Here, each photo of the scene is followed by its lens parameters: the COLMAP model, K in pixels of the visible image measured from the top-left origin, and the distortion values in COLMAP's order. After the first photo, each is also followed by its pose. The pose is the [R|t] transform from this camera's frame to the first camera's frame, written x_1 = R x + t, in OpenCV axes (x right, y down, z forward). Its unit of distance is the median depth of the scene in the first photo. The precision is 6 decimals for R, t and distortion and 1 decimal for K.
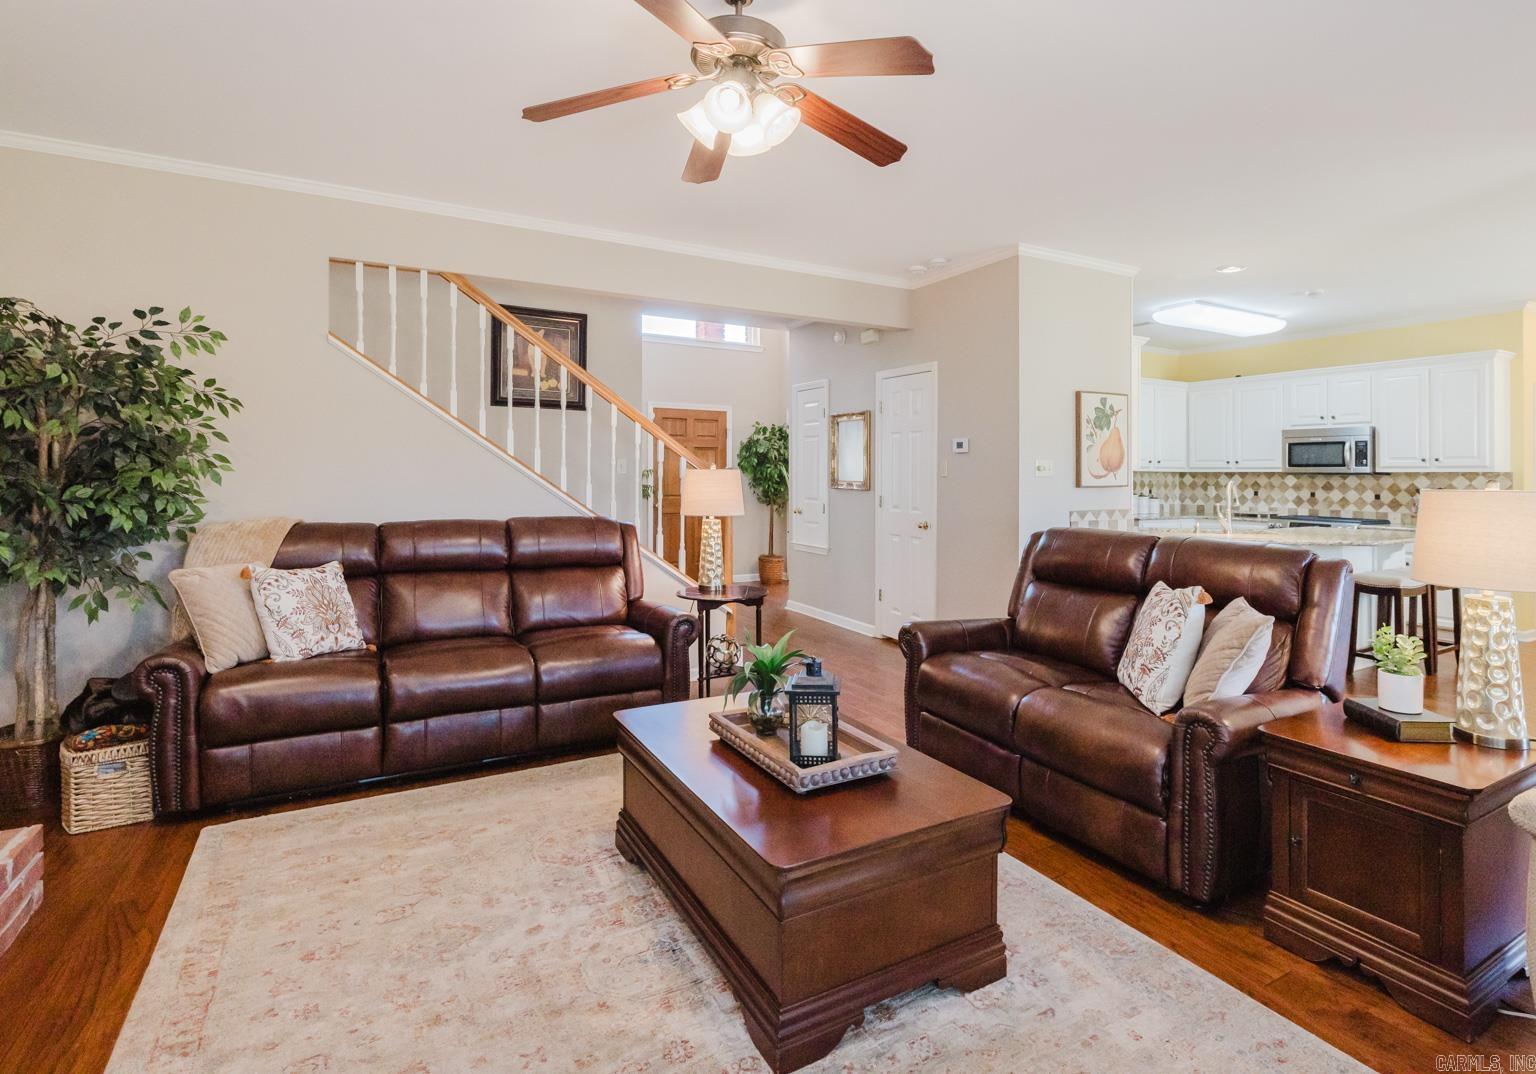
lens RADIAL K [[748.6, 0, 828.6], [0, 748.6, 475.9], [0, 0, 1]] dist [0.001702, 0.000350]
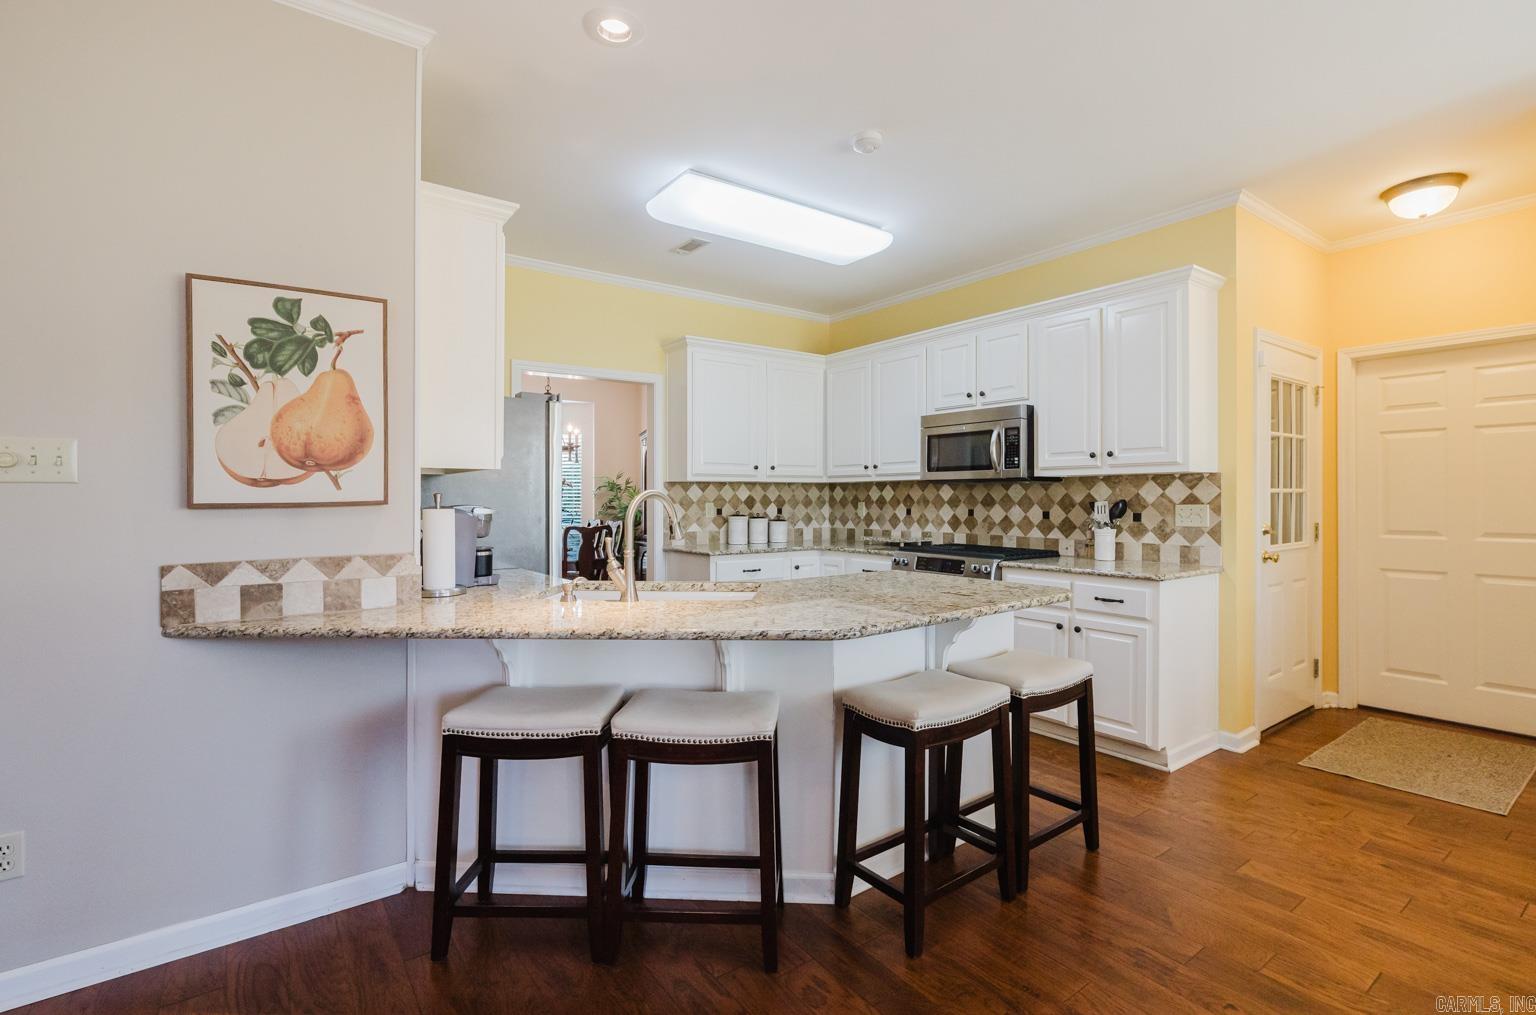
lens RADIAL K [[710.6, 0, 776.6], [0, 710.6, 507.7], [0, 0, 1]] dist [-0.002528, -0.000082]
pose [[0.994825, -0.013006, 0.100764, 0.423025], [0.011573, 0.999824, 0.014797, 0.009197], [-0.100939, -0.013554, 0.994800, 0.394503]]
